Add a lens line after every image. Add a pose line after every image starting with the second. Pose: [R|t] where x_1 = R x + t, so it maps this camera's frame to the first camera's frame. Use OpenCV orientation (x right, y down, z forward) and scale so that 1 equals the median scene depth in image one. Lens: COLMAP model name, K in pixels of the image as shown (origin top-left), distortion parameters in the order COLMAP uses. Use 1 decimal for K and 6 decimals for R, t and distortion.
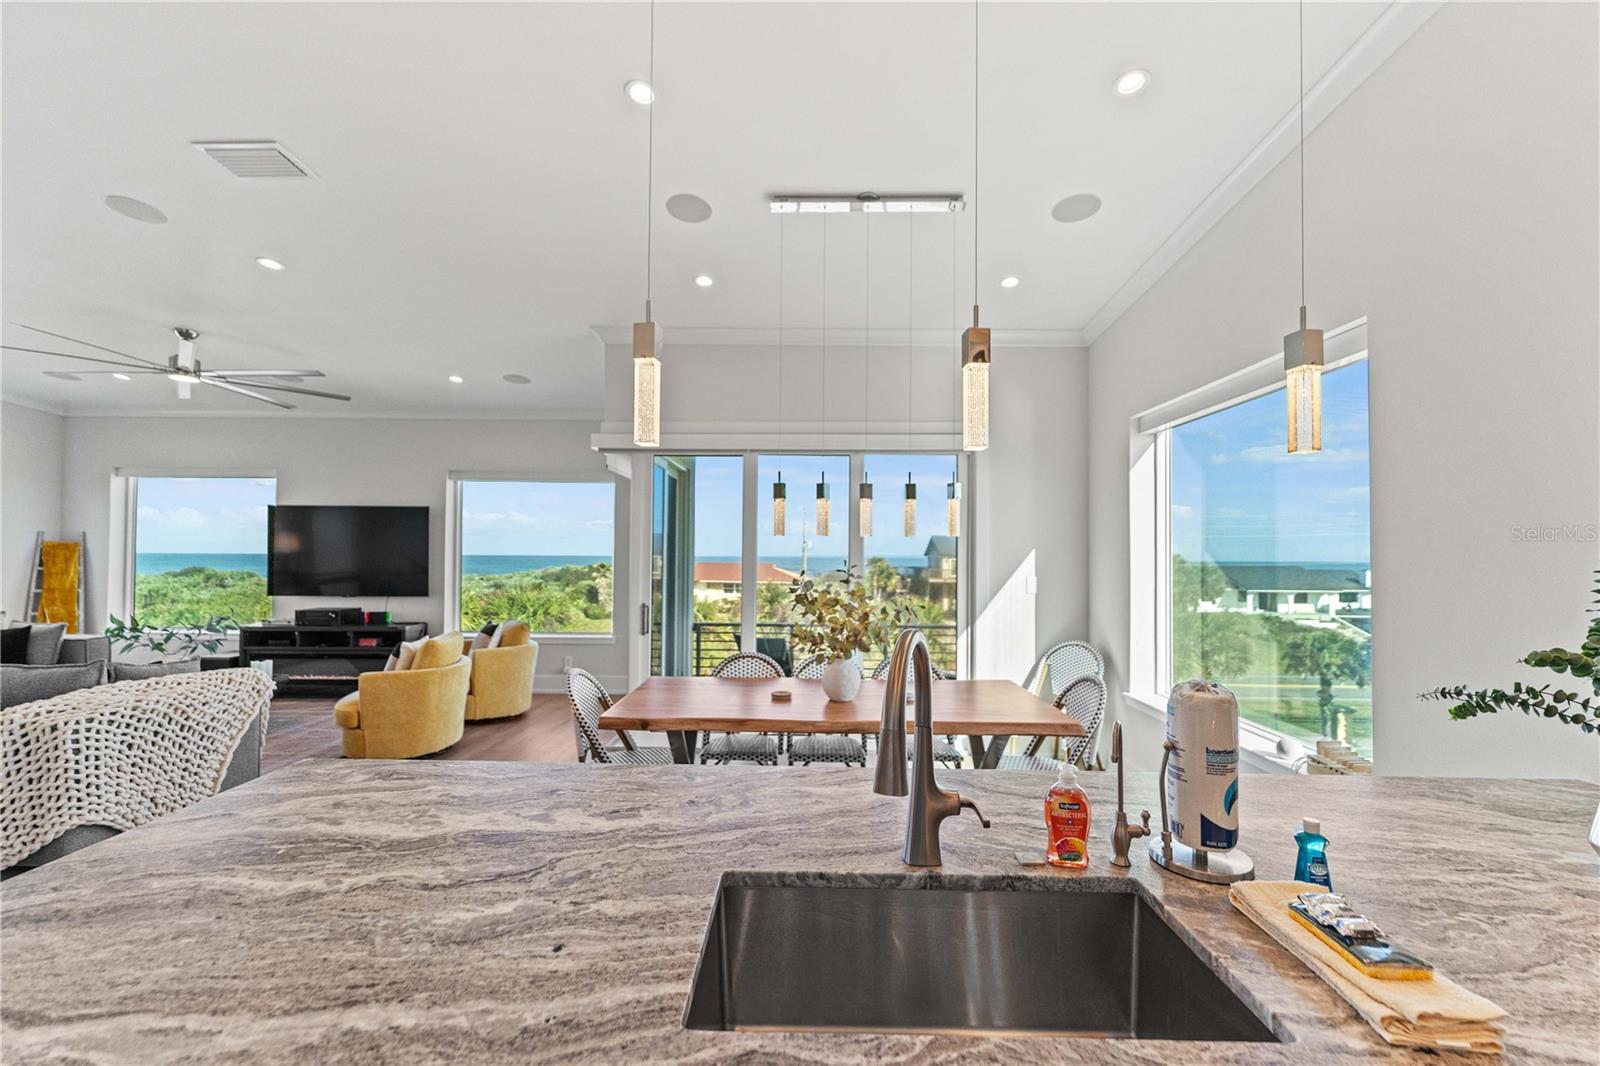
lens RADIAL K [[647.1, 0, 800.7], [0, 647.1, 542.2], [0, 0, 1]] dist [-0.000675, -0.000232]
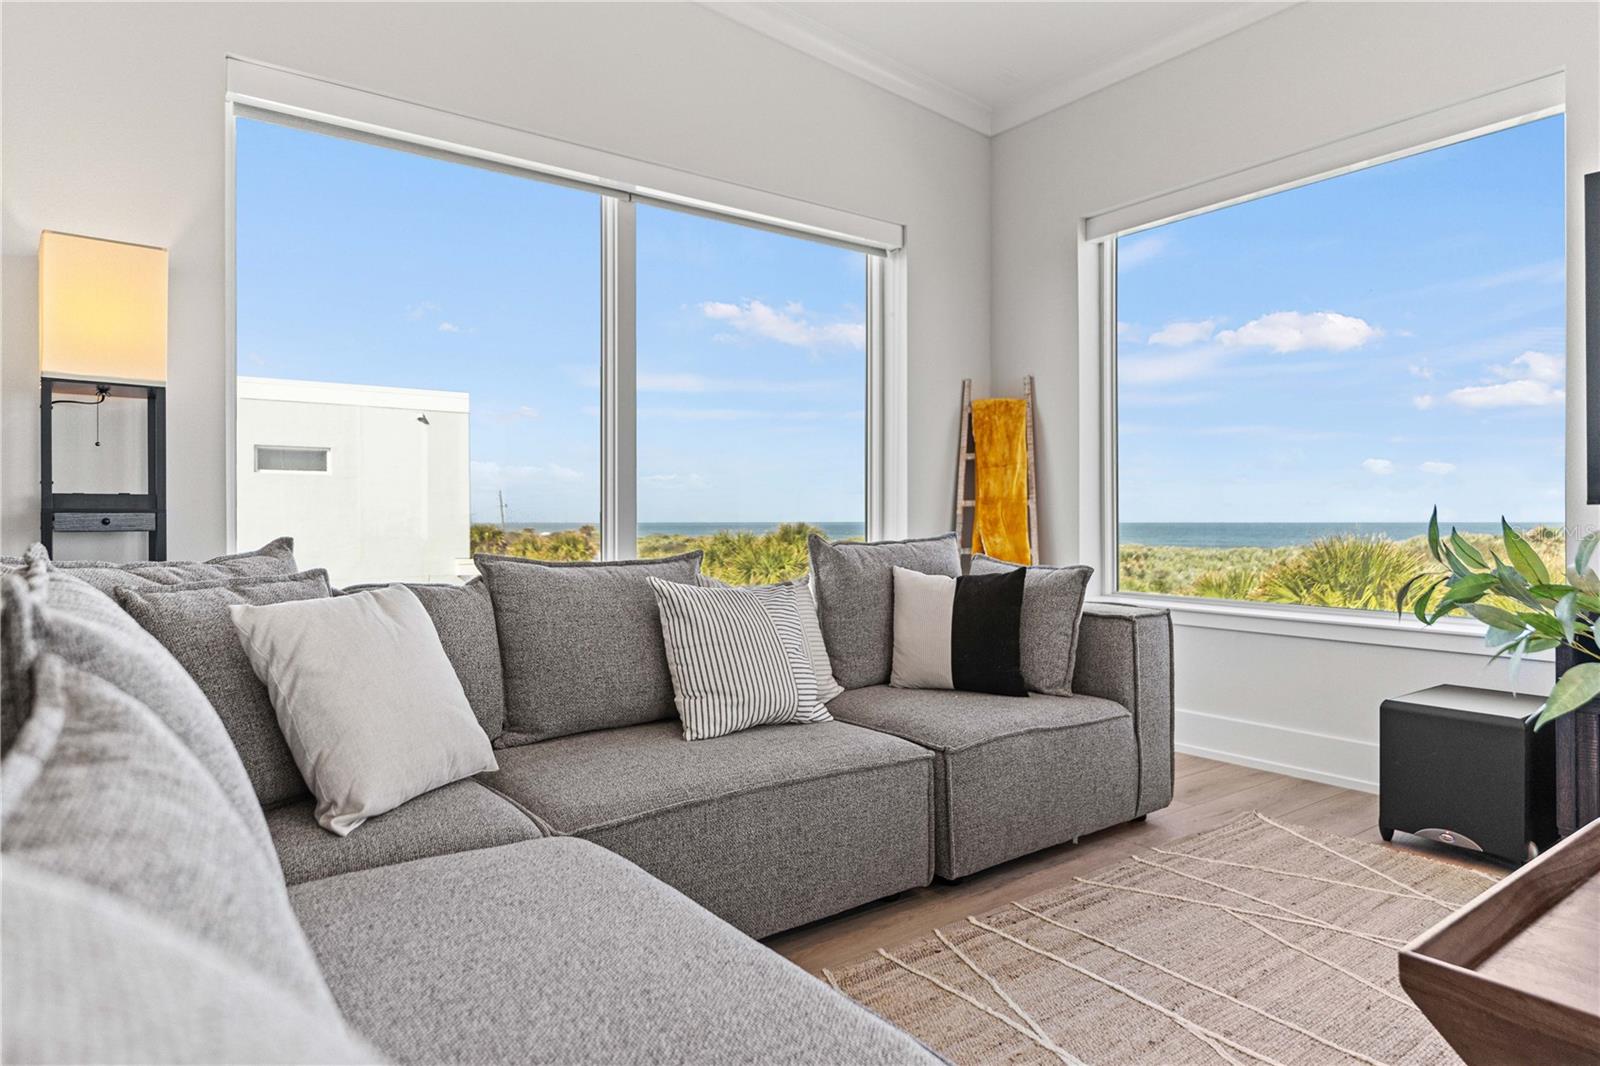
lens RADIAL K [[929.9, 0, 802.0], [0, 929.9, 527.9], [0, 0, 1]] dist [-0.000198, -0.000005]
pose [[0.599113, -0.002280, -0.800661, -0.705640], [0.022748, 0.999641, 0.014175, 0.080059], [0.800341, -0.026706, 0.598950, 0.493729]]
